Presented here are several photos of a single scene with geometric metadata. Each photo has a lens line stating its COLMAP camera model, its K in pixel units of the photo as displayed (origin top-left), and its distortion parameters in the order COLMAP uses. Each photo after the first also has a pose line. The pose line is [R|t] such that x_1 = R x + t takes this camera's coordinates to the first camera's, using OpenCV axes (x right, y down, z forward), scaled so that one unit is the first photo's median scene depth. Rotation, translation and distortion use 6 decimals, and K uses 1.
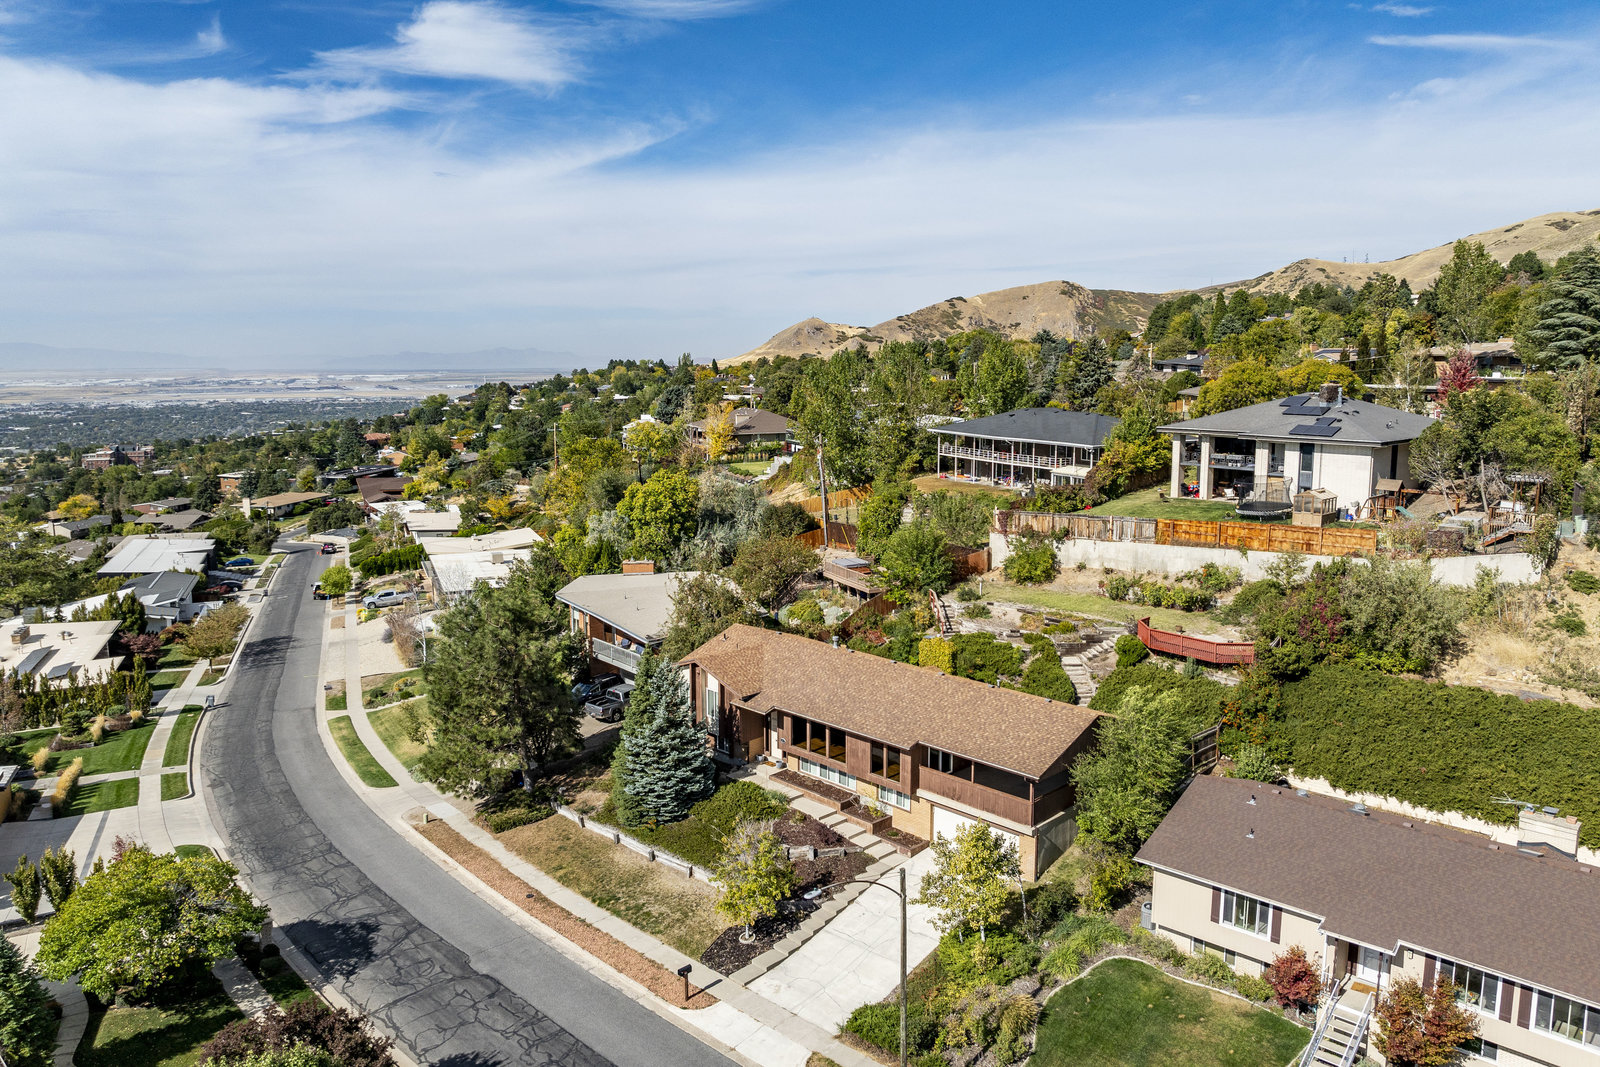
lens RADIAL K [[1126.5, 0, 807.1], [0, 1126.5, 527.2], [0, 0, 1]] dist [-0.030509, -0.002647]
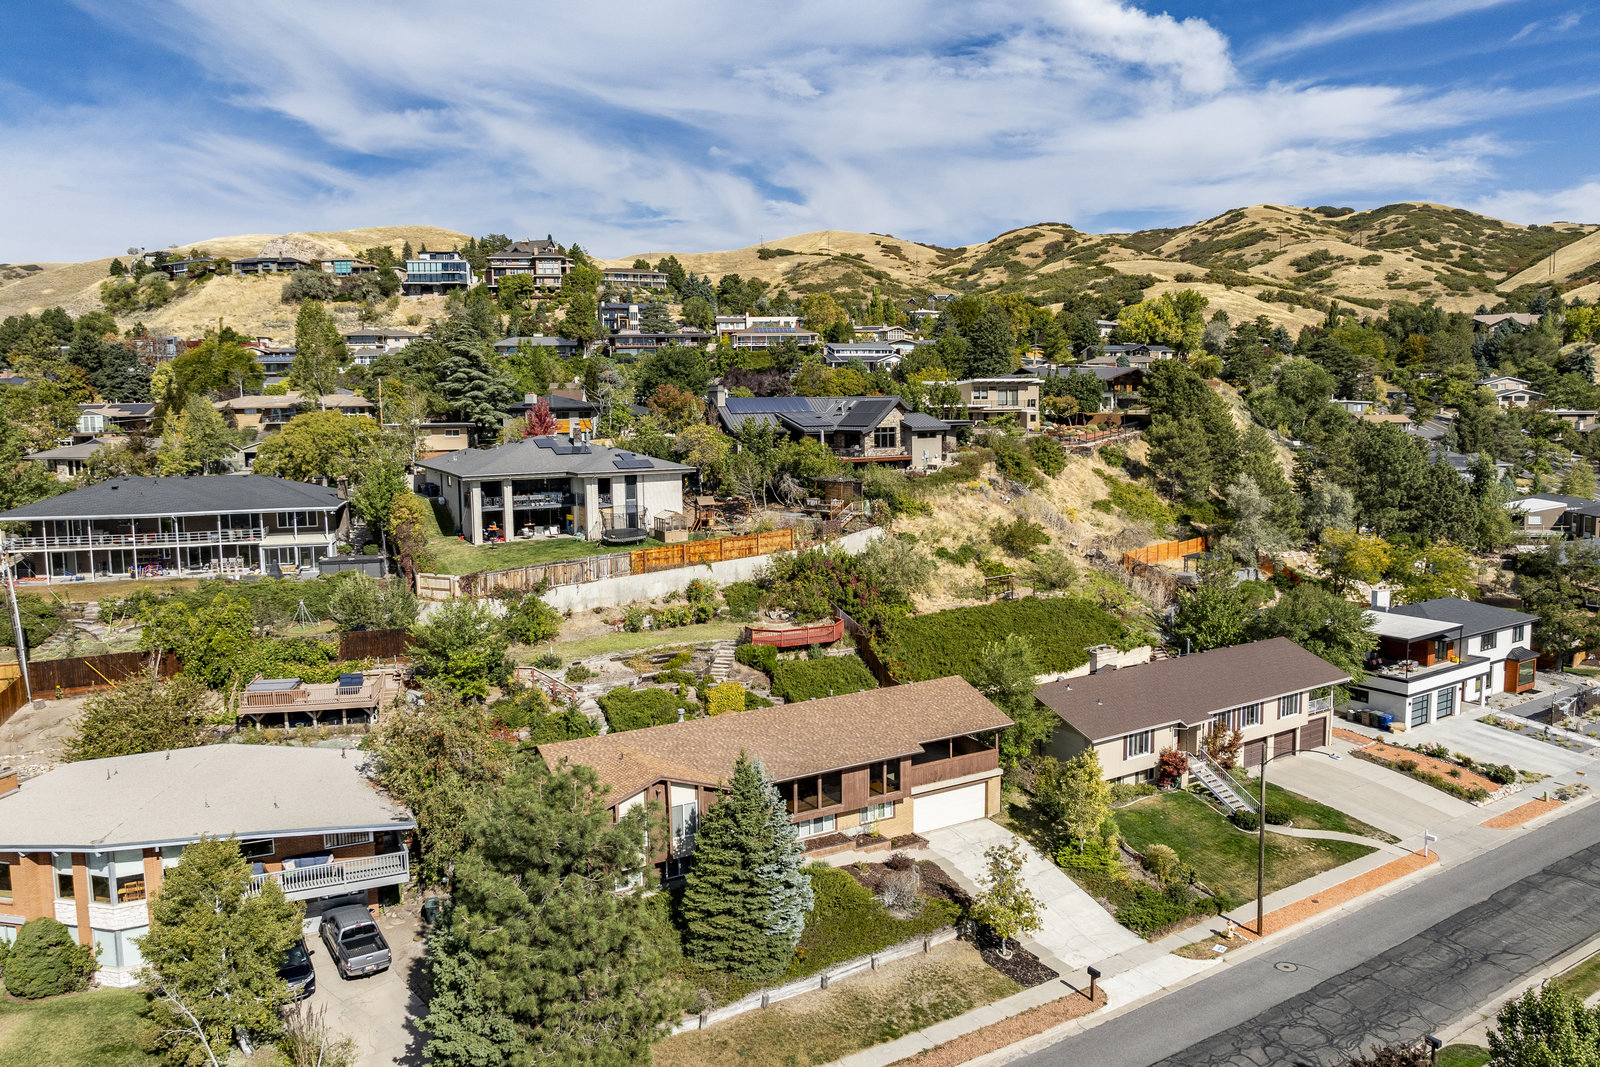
lens RADIAL K [[1126.5, 0, 807.1], [0, 1126.5, 527.2], [0, 0, 1]] dist [-0.030509, -0.002647]
pose [[0.254943, -0.109955, 0.960684, -0.655449], [0.160272, 0.984577, 0.070157, -0.076349], [-0.953581, 0.136085, 0.268634, 0.527485]]
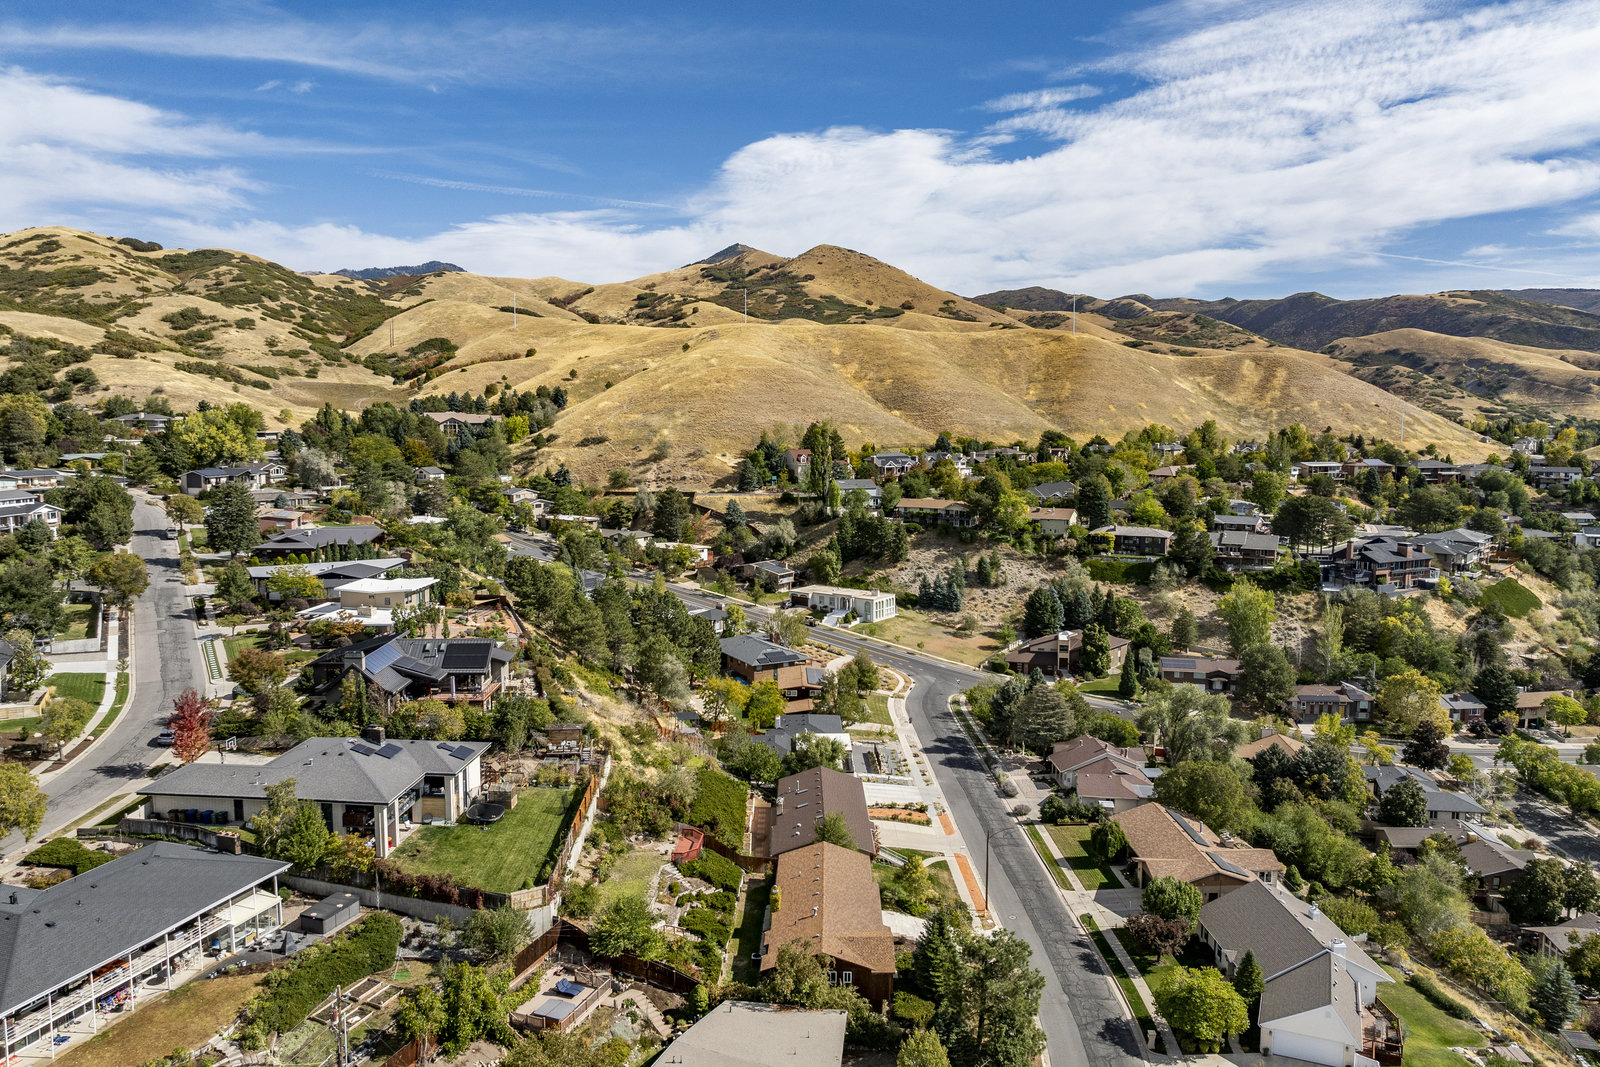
lens RADIAL K [[1126.5, 0, 807.1], [0, 1126.5, 527.2], [0, 0, 1]] dist [-0.030509, -0.002647]
pose [[-0.680435, -0.074090, 0.729054, -0.912329], [0.110045, 0.973264, 0.201614, -0.606801], [-0.724499, 0.217413, -0.654089, 1.555852]]
